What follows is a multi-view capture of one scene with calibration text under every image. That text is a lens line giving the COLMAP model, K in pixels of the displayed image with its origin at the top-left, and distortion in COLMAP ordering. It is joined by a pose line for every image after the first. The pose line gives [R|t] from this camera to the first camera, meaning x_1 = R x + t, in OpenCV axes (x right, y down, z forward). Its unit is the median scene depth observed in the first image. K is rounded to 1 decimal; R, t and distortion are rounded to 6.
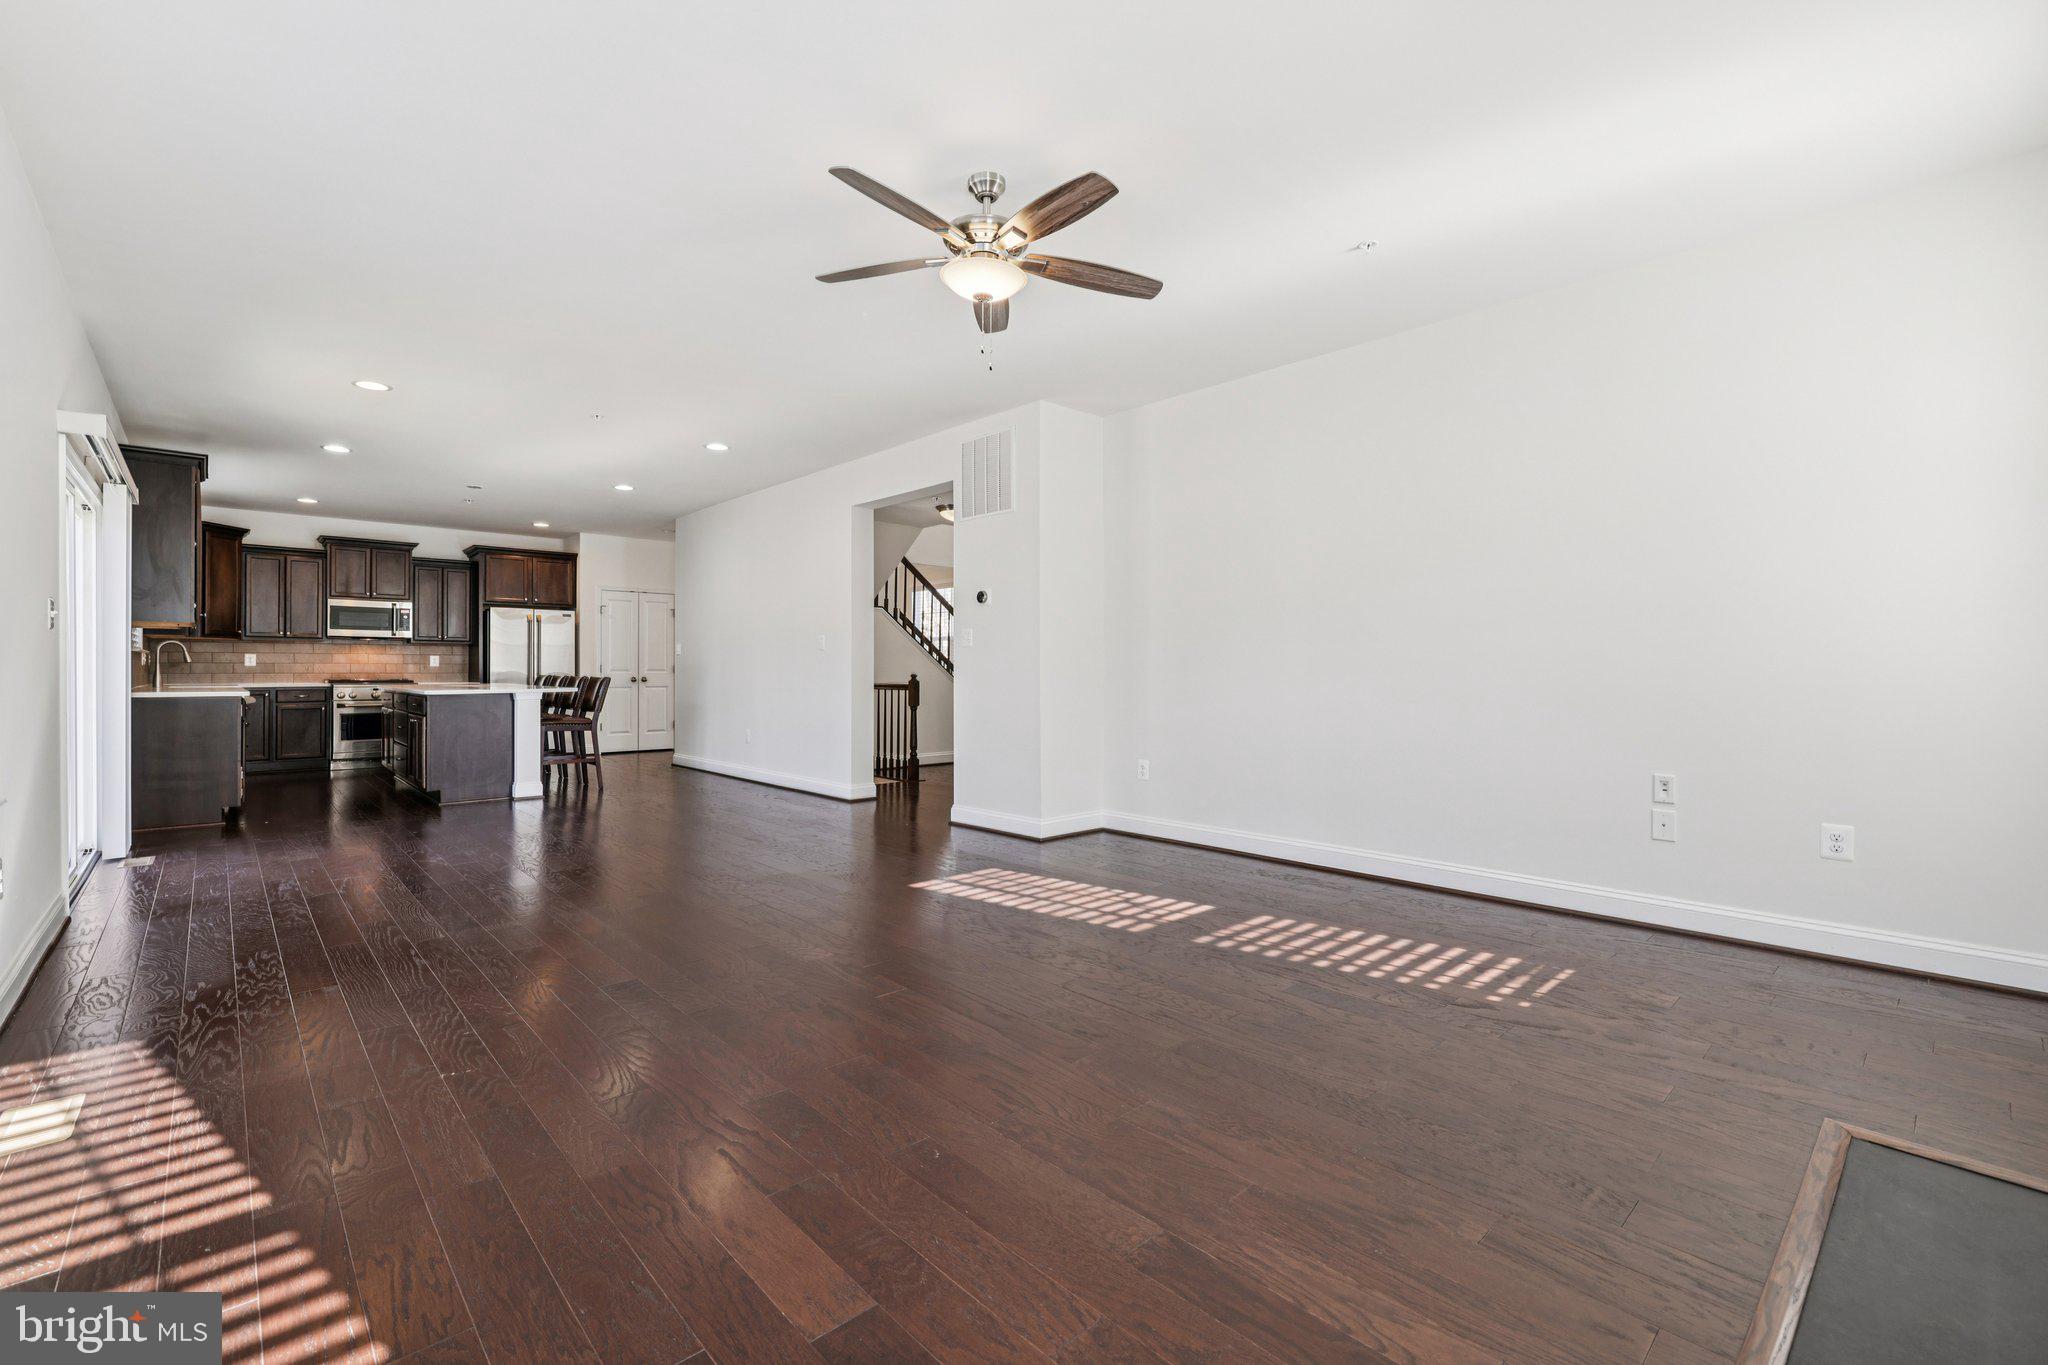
lens RADIAL K [[877.8, 0, 1018.8], [0, 877.8, 672.5], [0, 0, 1]] dist [0.000777, 0.001208]
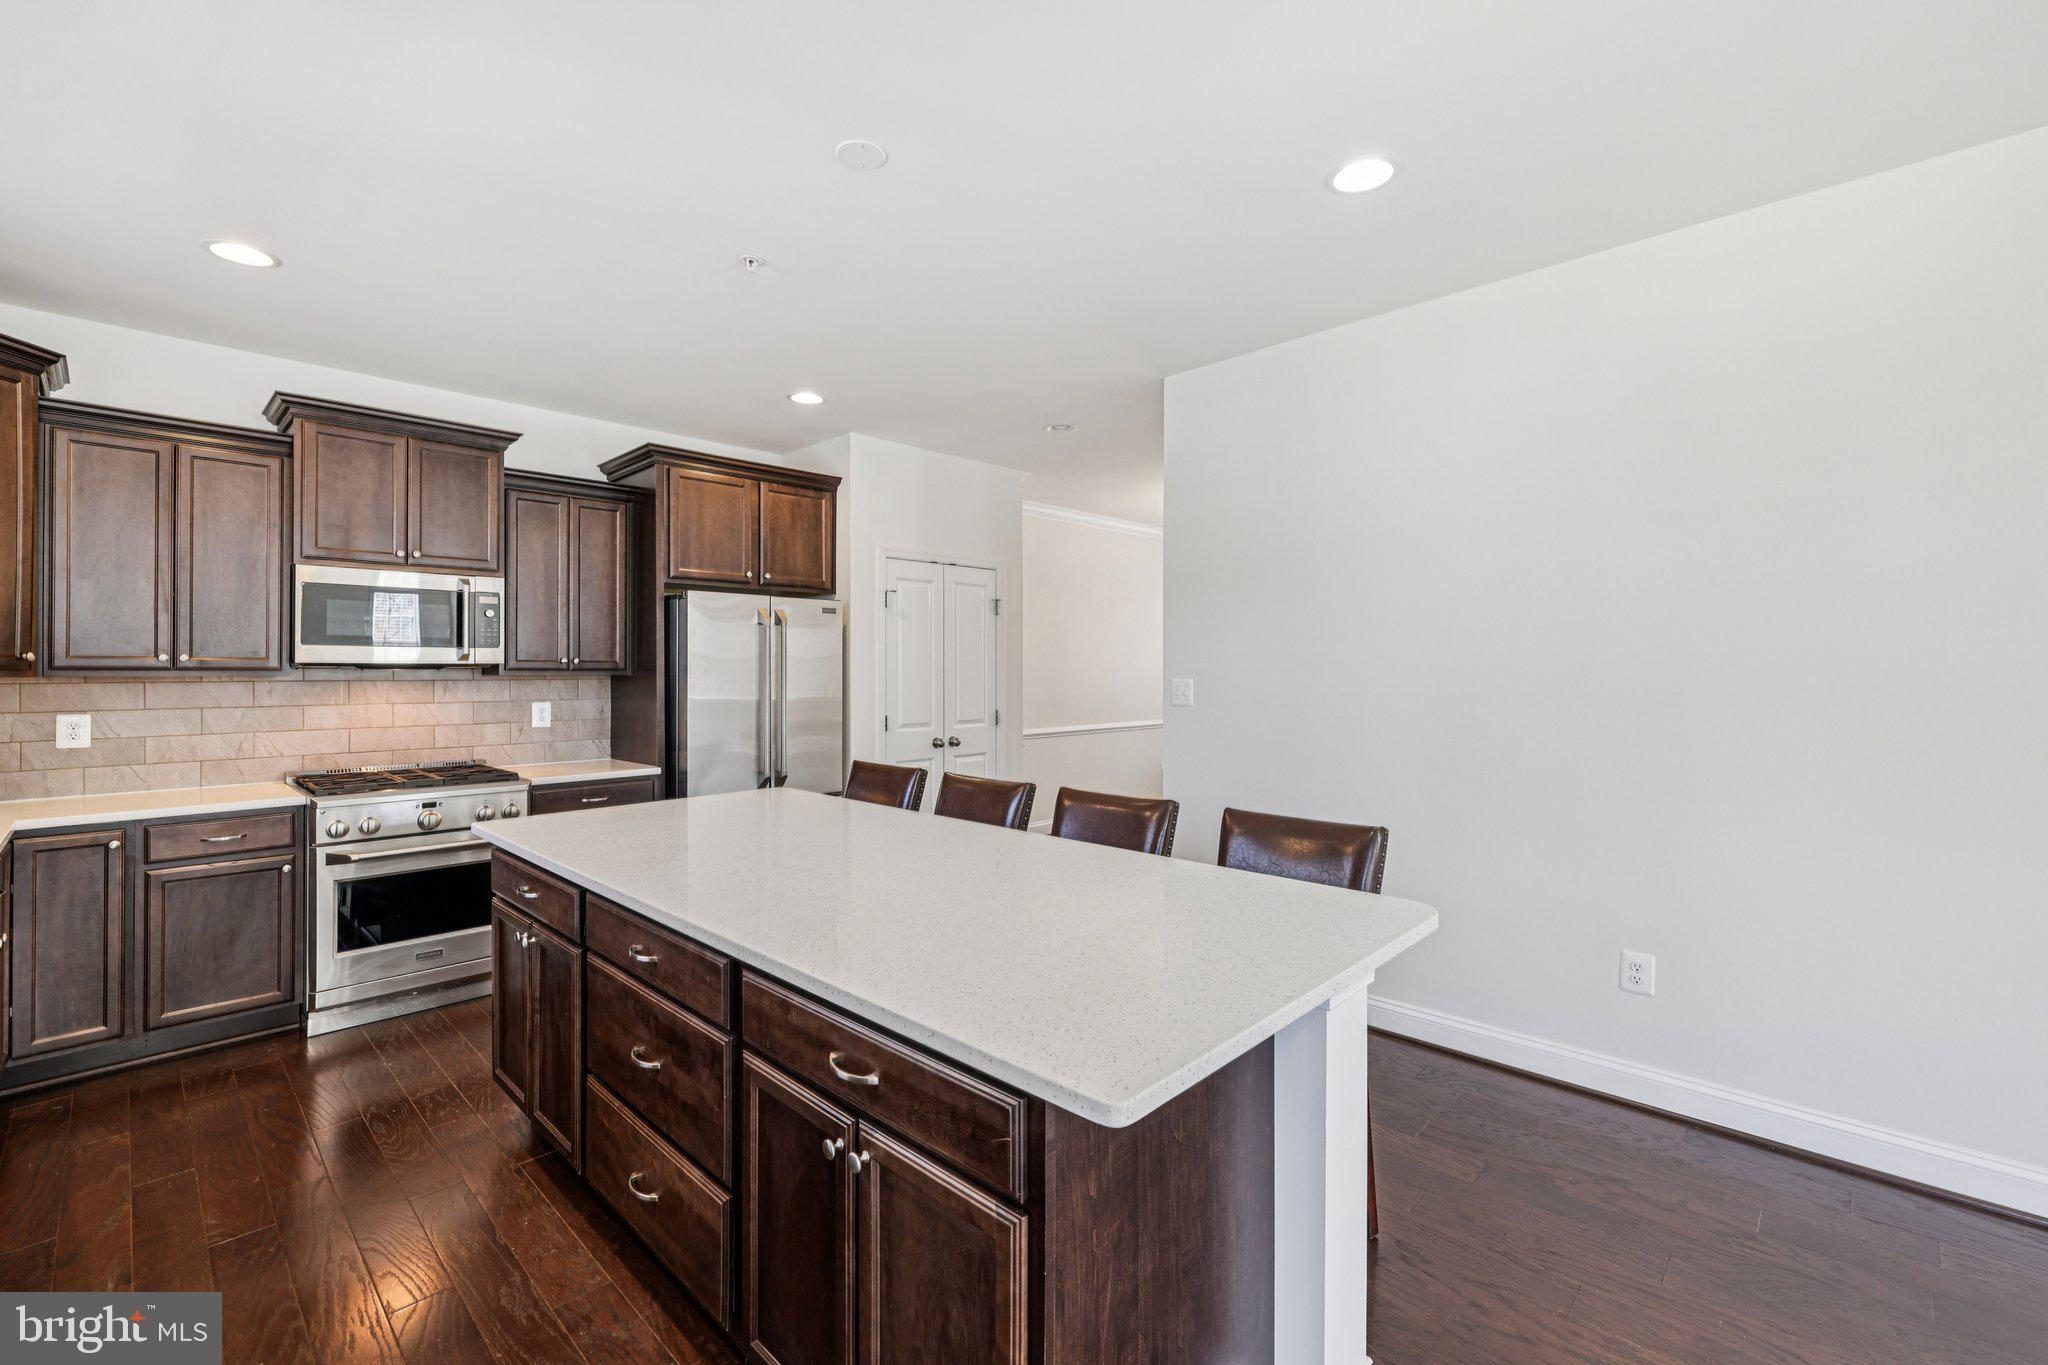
lens RADIAL K [[877.8, 0, 1023.7], [0, 877.8, 675.6], [0, 0, 1]] dist [0.000777, 0.001208]
pose [[0.998701, -0.009937, 0.049967, -0.486537], [0.010332, 0.999917, -0.007647, -0.029374], [-0.049887, 0.008153, 0.998722, 0.599731]]
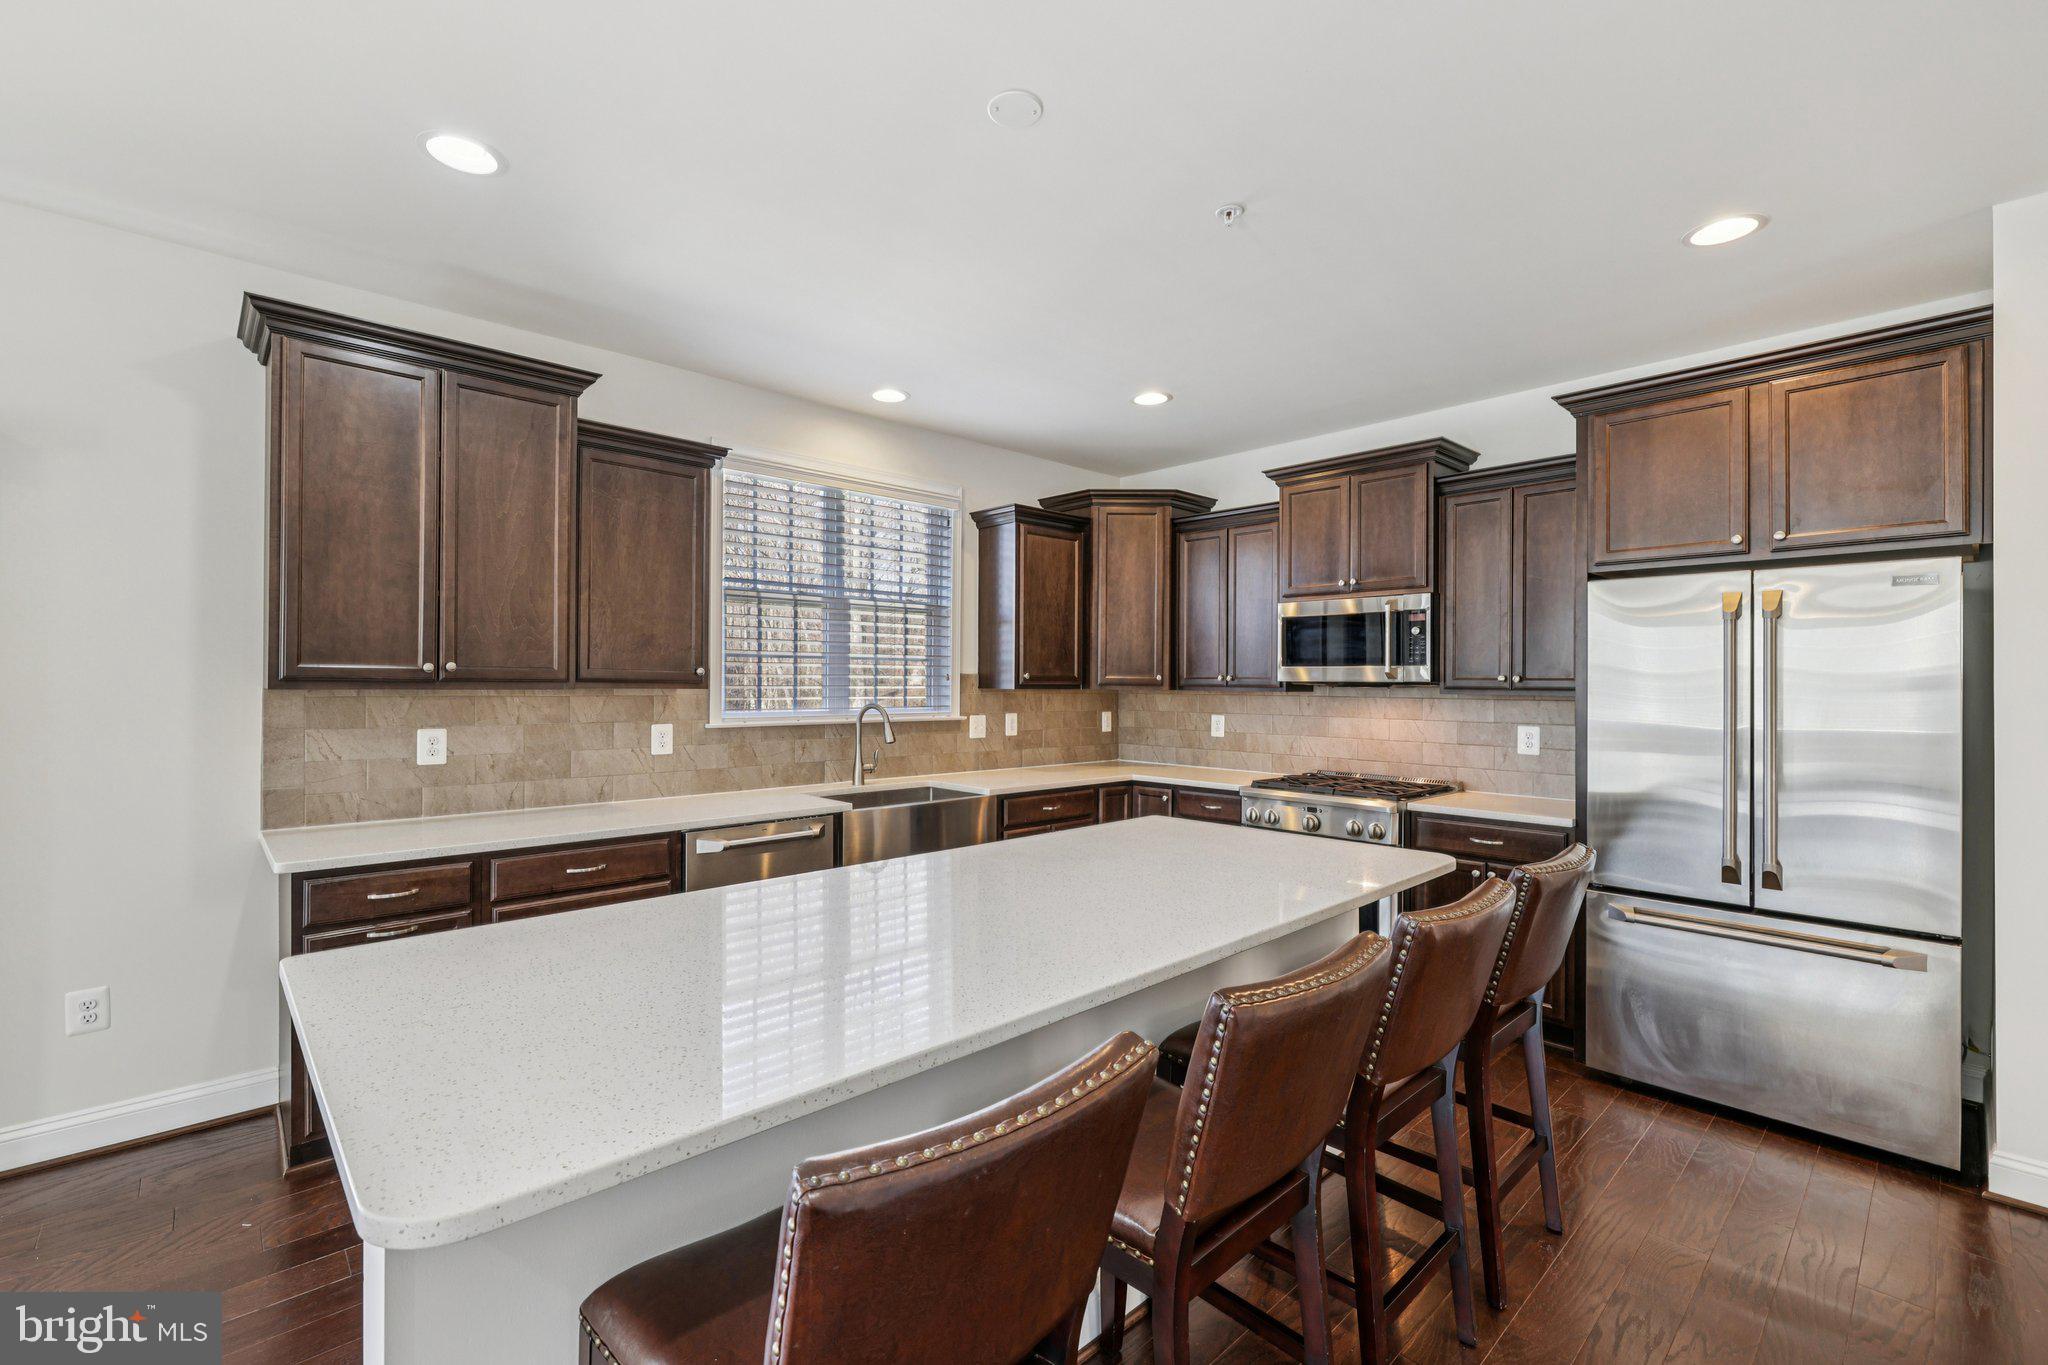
lens RADIAL K [[877.8, 0, 1007.1], [0, 877.8, 682.4], [0, 0, 1]] dist [0.000777, 0.001208]
pose [[-0.004845, -0.006584, -0.999967, -0.308073], [-0.019623, 0.999786, -0.006488, -0.034407], [0.999796, 0.019591, -0.004973, 0.842805]]
